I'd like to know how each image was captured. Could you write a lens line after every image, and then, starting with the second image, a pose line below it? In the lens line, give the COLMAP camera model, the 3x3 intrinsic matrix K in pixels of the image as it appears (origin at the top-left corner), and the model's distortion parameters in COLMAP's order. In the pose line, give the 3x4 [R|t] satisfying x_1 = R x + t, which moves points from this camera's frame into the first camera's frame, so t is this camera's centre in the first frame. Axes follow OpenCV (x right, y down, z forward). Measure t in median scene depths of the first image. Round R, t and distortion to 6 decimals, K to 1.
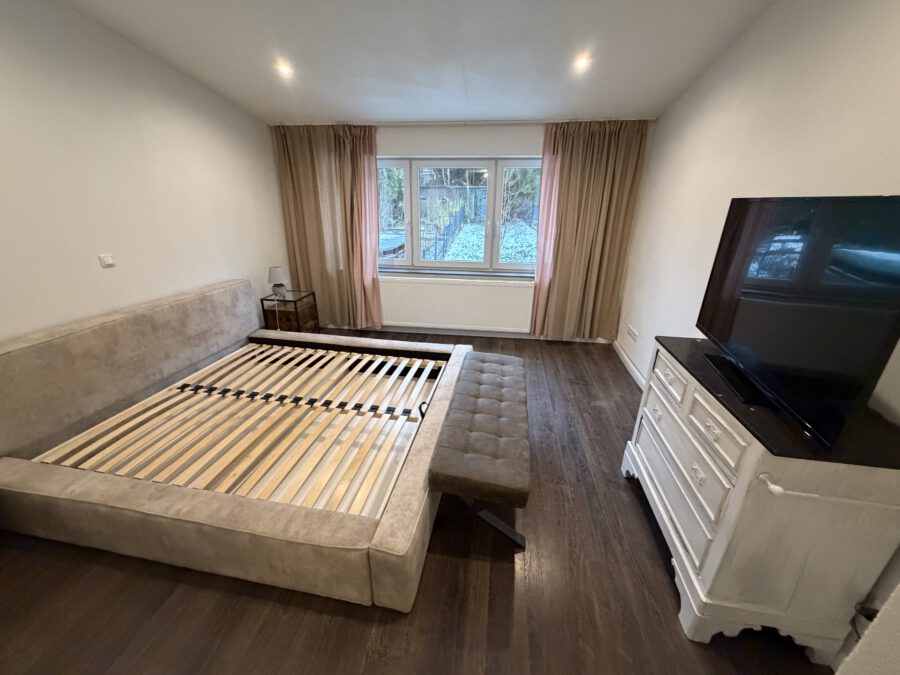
lens RADIAL K [[356.7, 0, 443.6], [0, 356.7, 336.7], [0, 0, 1]] dist [0.000589, -0.000780]
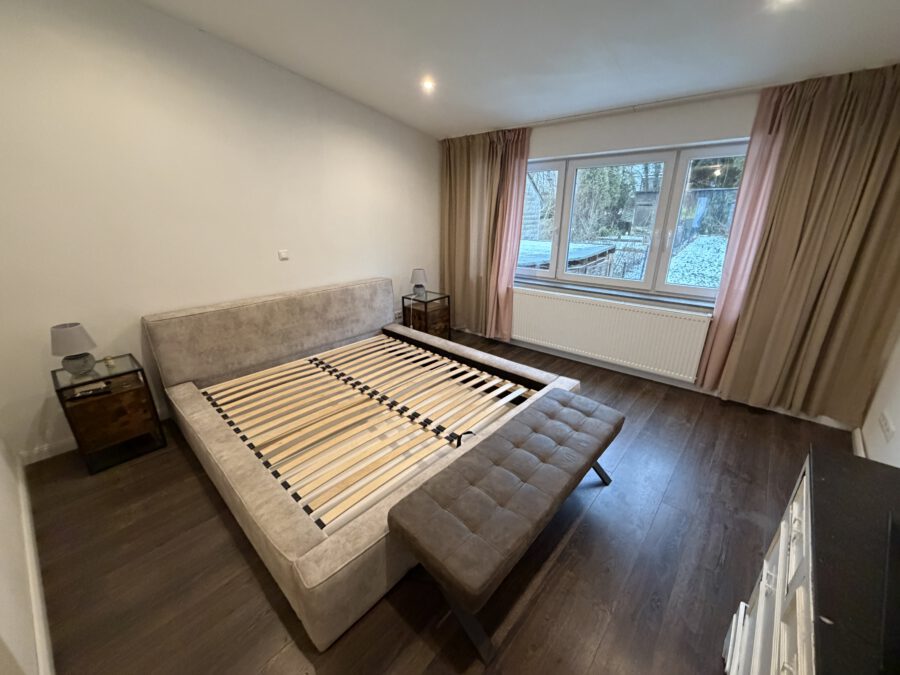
lens RADIAL K [[356.7, 0, 447.0], [0, 356.7, 334.5], [0, 0, 1]] dist [0.000589, -0.000780]
pose [[0.841809, 0.162675, -0.514679, 0.199879], [-0.176727, 0.984015, 0.021965, -0.039416], [0.510025, 0.072467, 0.857102, 0.129575]]
